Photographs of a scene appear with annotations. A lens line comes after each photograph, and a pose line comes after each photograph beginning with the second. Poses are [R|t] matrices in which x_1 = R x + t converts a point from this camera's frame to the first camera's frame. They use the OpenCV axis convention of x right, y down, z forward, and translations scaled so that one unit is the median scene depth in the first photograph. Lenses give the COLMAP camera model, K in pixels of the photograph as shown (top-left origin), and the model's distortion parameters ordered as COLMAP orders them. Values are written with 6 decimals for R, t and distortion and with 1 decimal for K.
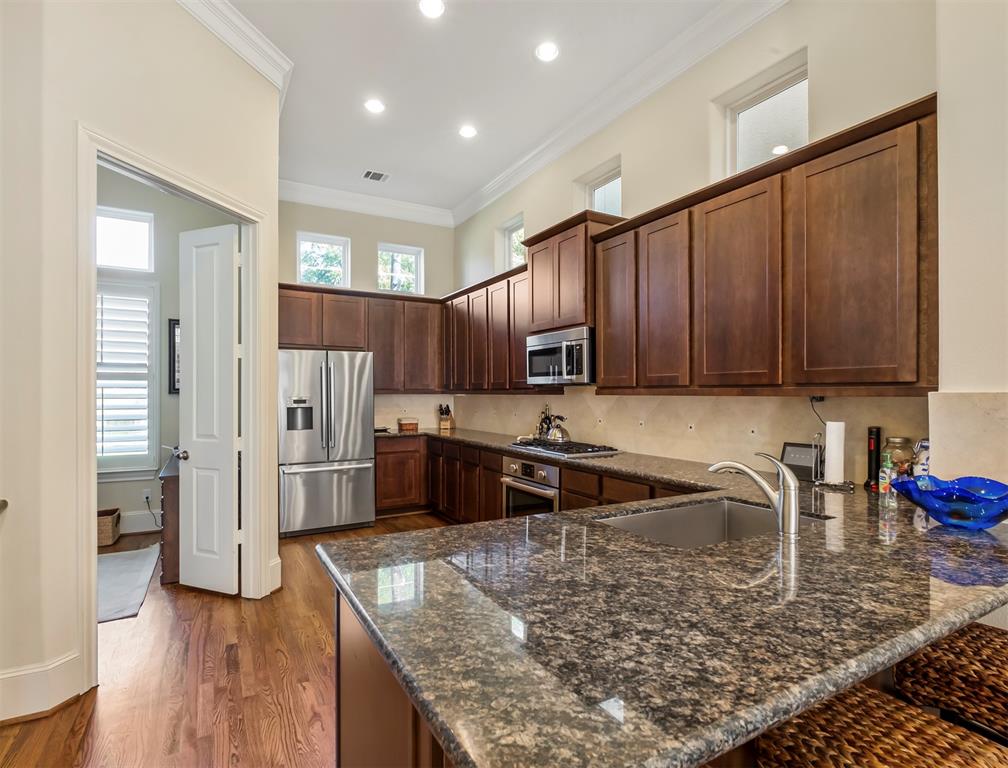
lens RADIAL K [[505.4, 0, 487.7], [0, 505.4, 395.5], [0, 0, 1]] dist [-0.005813, -0.001349]
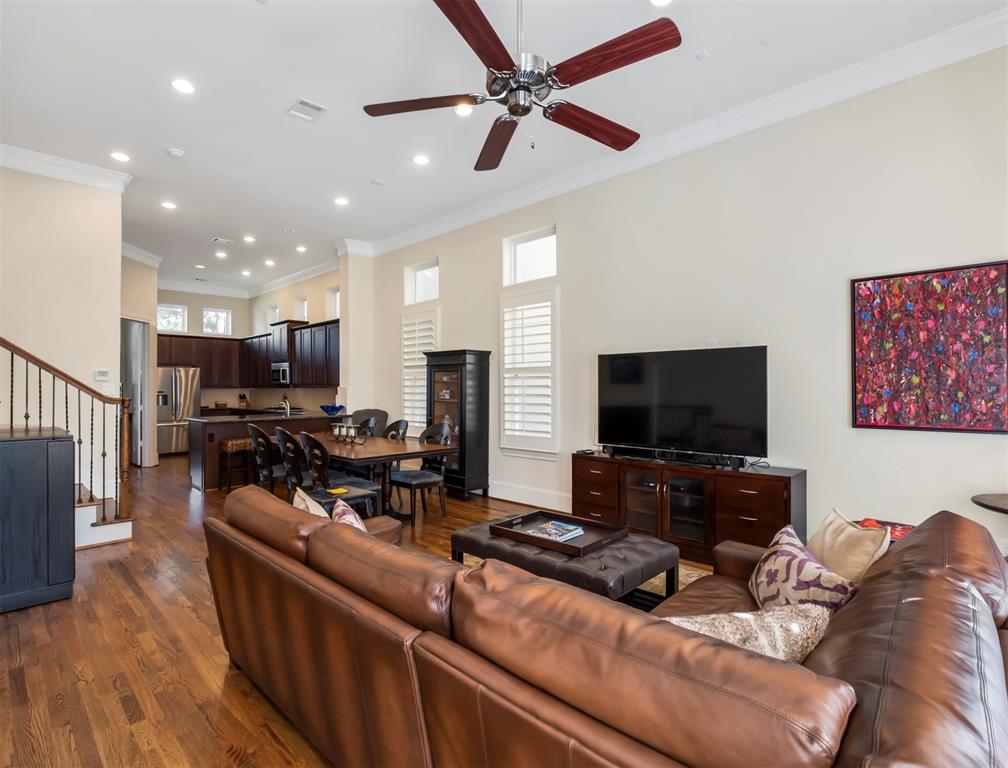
lens RADIAL K [[504.2, 0, 485.8], [0, 504.2, 385.7], [0, 0, 1]] dist [-0.003445, 0.000148]
pose [[0.960166, -0.002216, 0.279421, 0.317559], [0.004477, 0.999962, -0.007453, 0.007191], [-0.279394, 0.008408, 0.960140, -1.295815]]
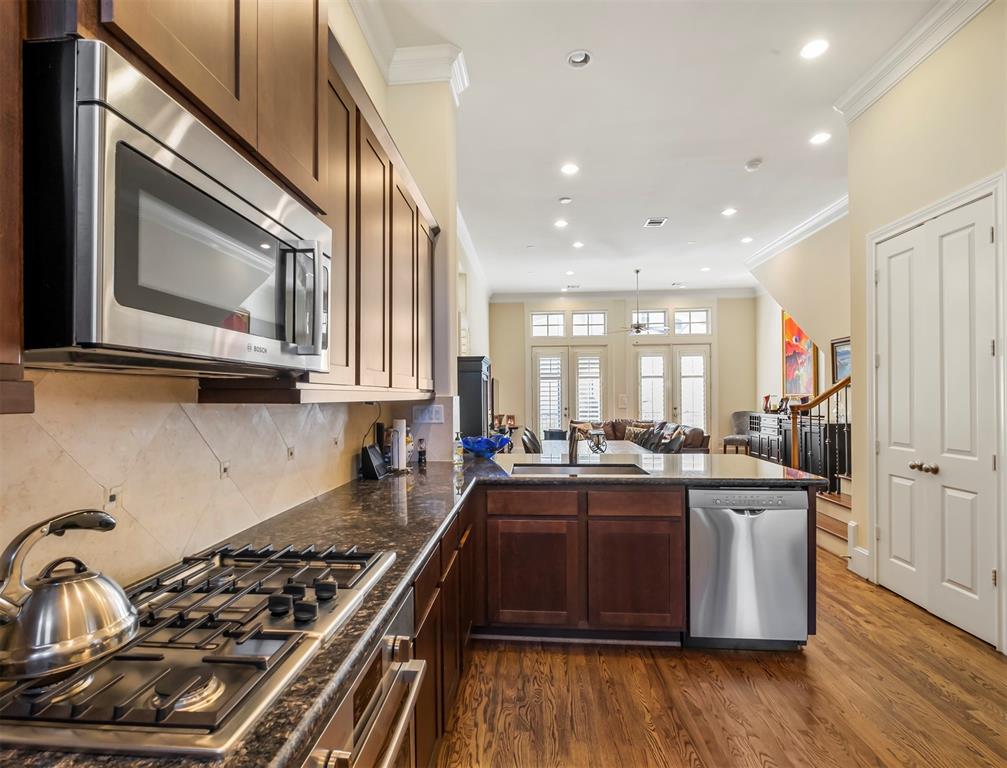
lens RADIAL K [[506.0, 0, 490.5], [0, 506.0, 394.2], [0, 0, 1]] dist [-0.007604, 0.000565]
pose [[-0.836464, 0.005809, 0.547992, -0.088169], [0.007198, 0.999974, 0.000386, -0.005263], [-0.547975, 0.004267, -0.836484, 0.881191]]
